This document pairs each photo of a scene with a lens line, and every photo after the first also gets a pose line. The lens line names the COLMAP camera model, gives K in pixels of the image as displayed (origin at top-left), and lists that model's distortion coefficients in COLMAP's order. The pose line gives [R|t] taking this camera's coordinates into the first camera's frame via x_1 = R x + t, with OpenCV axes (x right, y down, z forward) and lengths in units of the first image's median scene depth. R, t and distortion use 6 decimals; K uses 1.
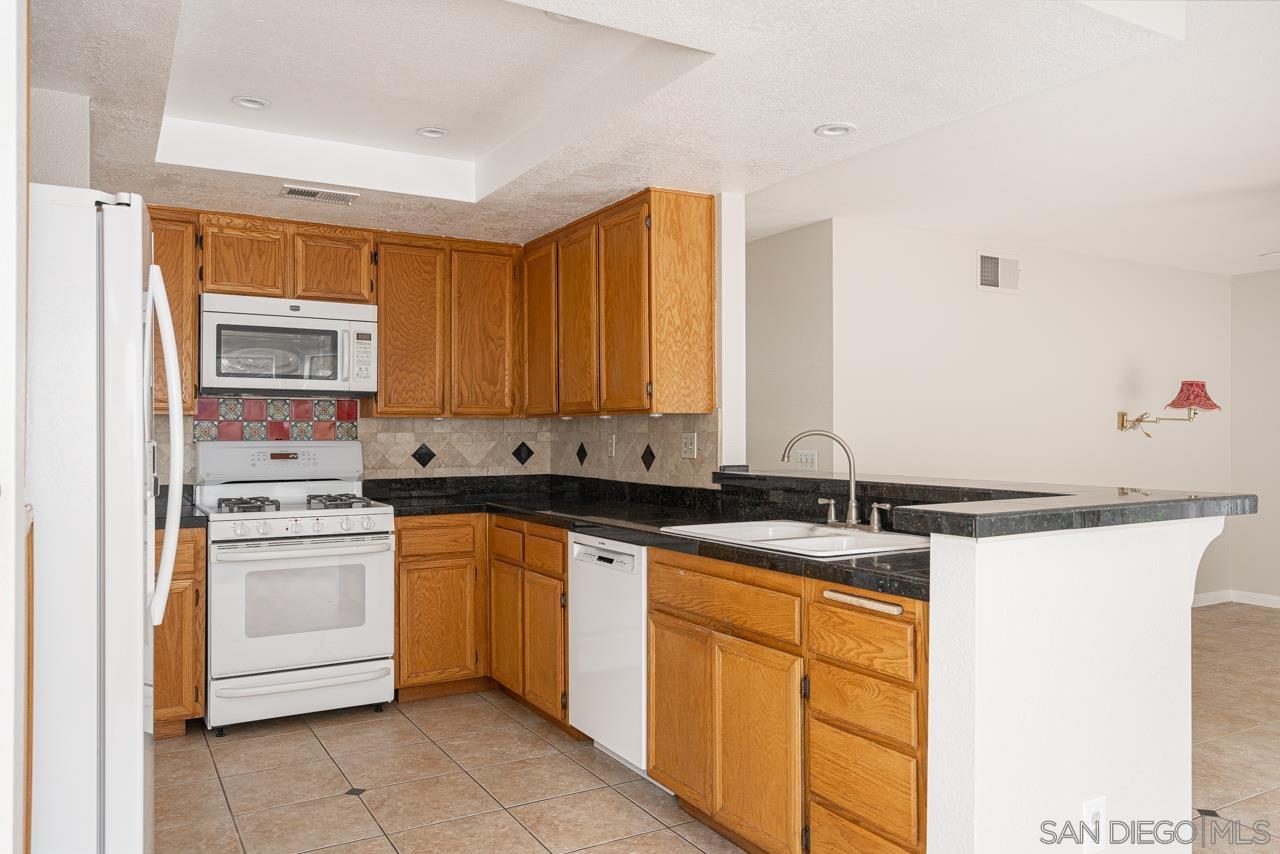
lens RADIAL K [[932.1, 0, 640.0], [0, 932.1, 427.0], [0, 0, 1]] dist [0.002290, -0.000792]
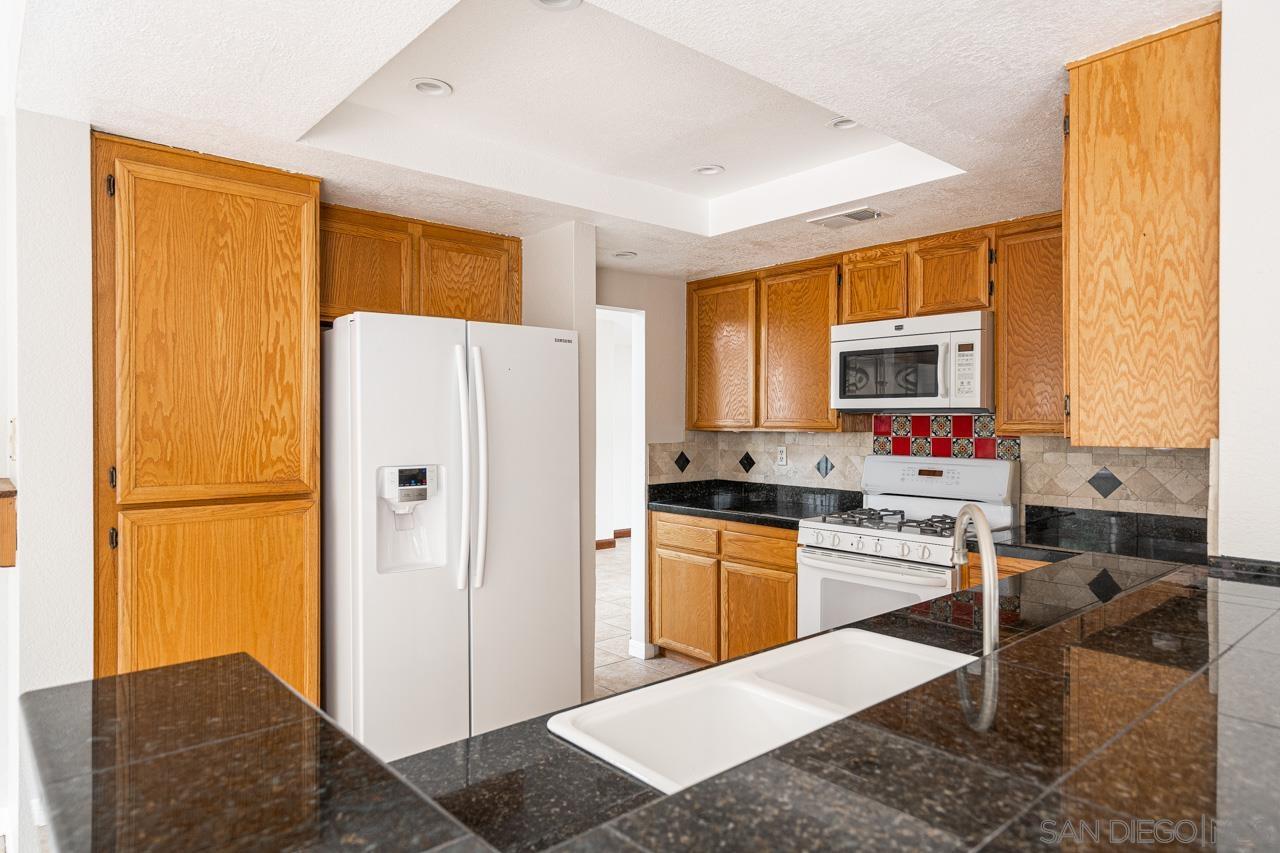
lens RADIAL K [[766.6, 0, 640.0], [0, 766.6, 426.5], [0, 0, 1]] dist [0.002168, 0.000170]
pose [[0.192422, 0.008405, -0.981276, 0.389453], [0.003150, 0.999953, 0.009183, -0.028876], [0.981307, -0.004858, 0.192387, 0.564610]]
